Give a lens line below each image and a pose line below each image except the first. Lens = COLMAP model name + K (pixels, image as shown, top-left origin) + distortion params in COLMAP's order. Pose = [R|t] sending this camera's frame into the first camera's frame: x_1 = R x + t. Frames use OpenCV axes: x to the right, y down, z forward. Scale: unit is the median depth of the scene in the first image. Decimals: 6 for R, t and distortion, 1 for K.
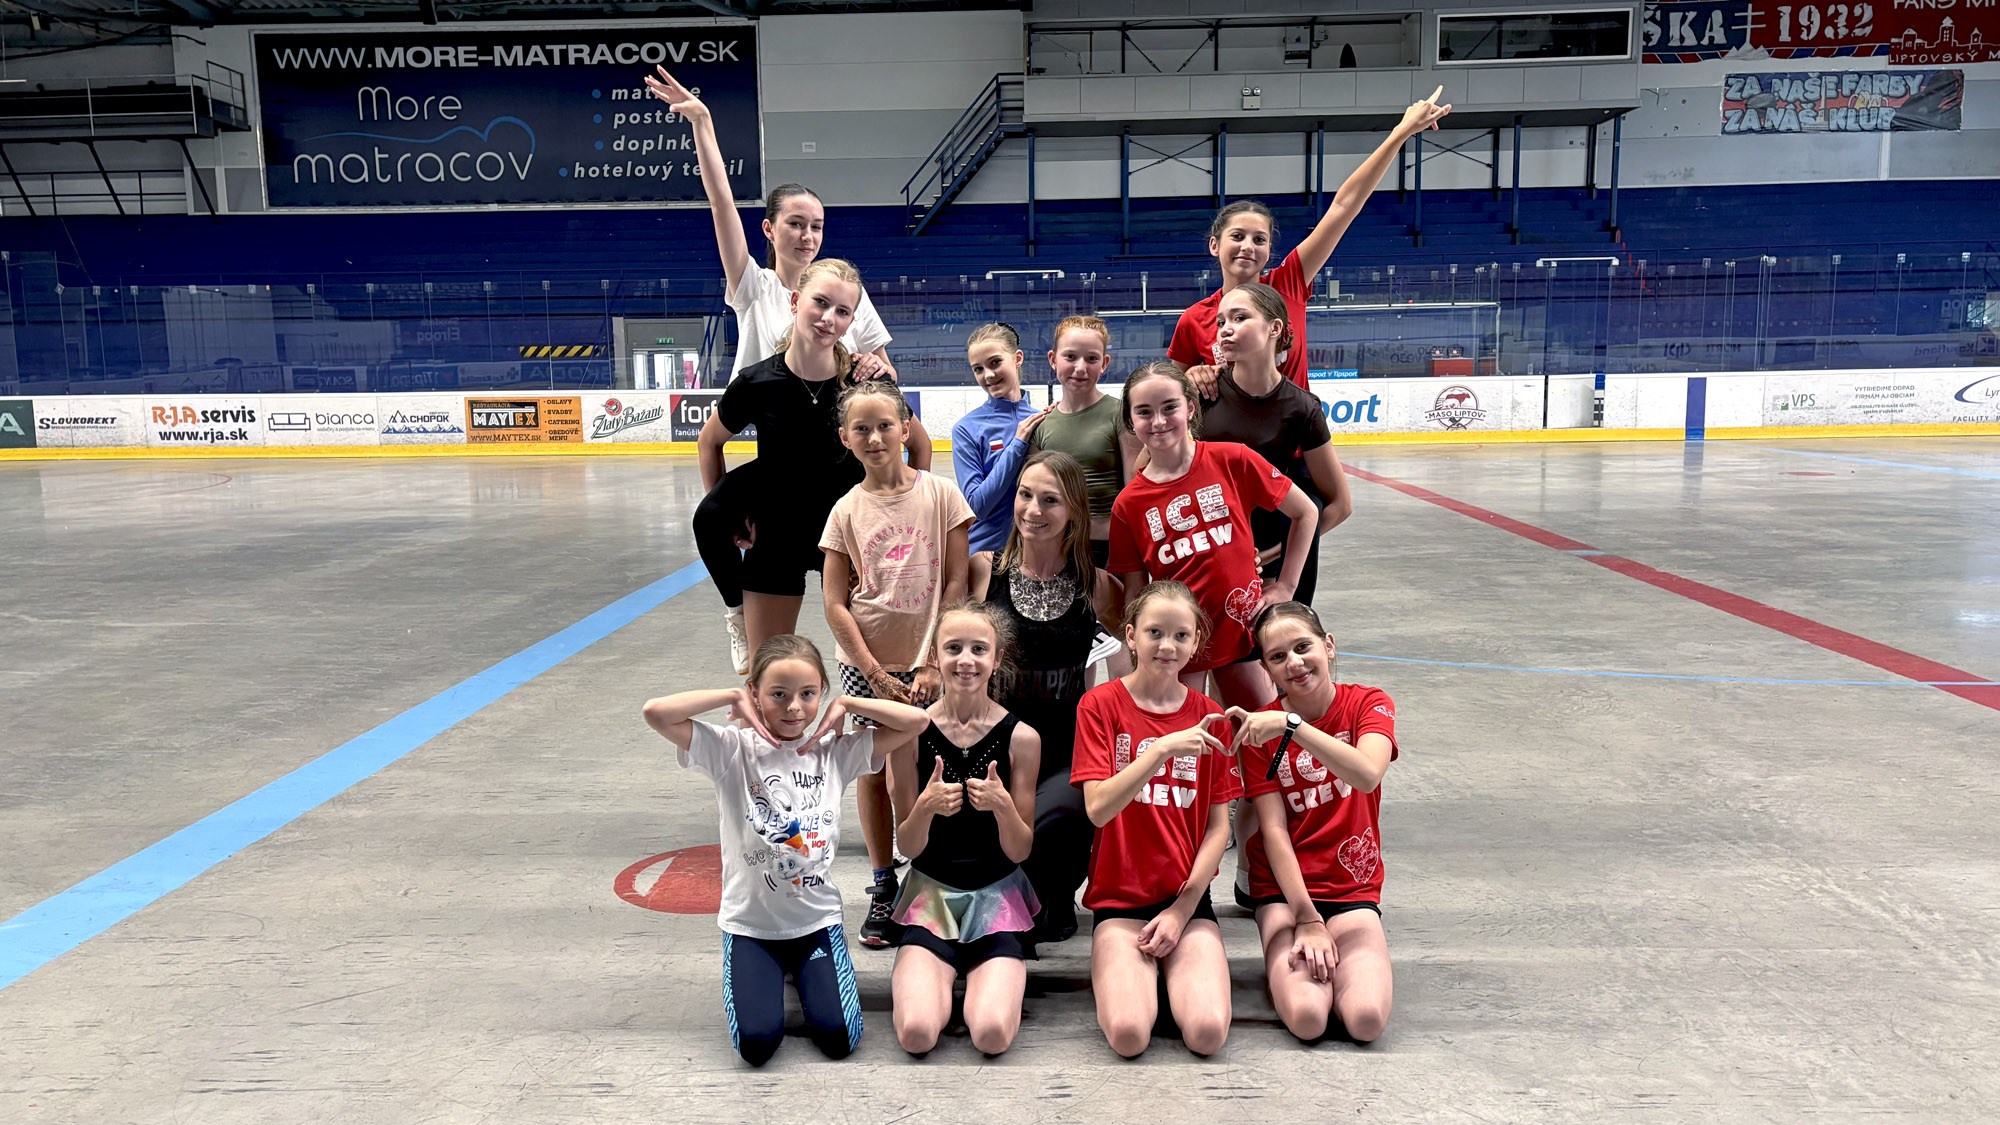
lens RADIAL K [[1495.2, 0, 998.2], [0, 1495.2, 569.5], [0, 0, 1]] dist [0.061222, -0.070086]
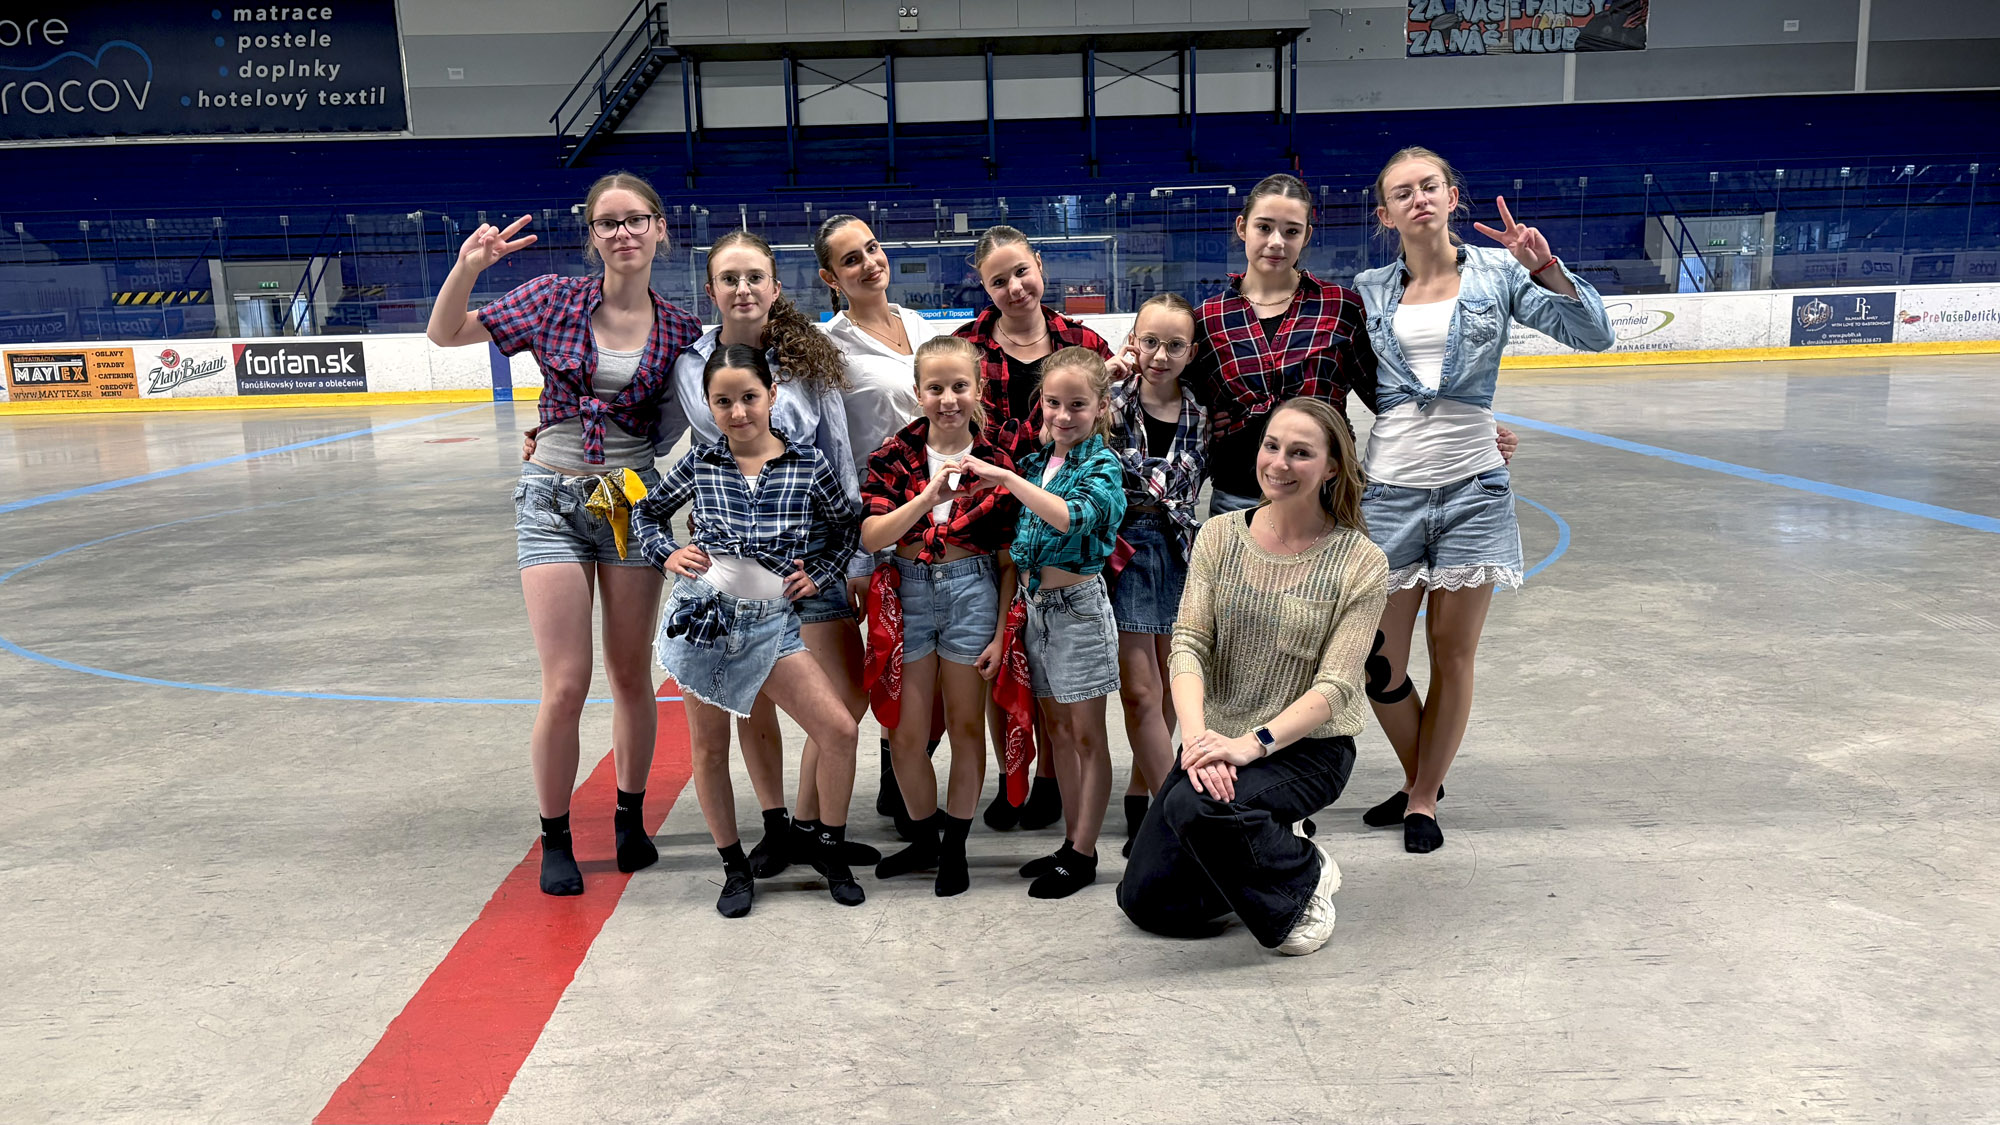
lens RADIAL K [[1497.2, 0, 1000.2], [0, 1497.2, 582.3], [0, 0, 1]] dist [0.027980, -0.003085]
pose [[0.997946, -0.026101, 0.058498, 0.153381], [0.023121, 0.998428, 0.051049, -0.005591], [-0.059738, -0.049592, 0.996981, 0.033749]]
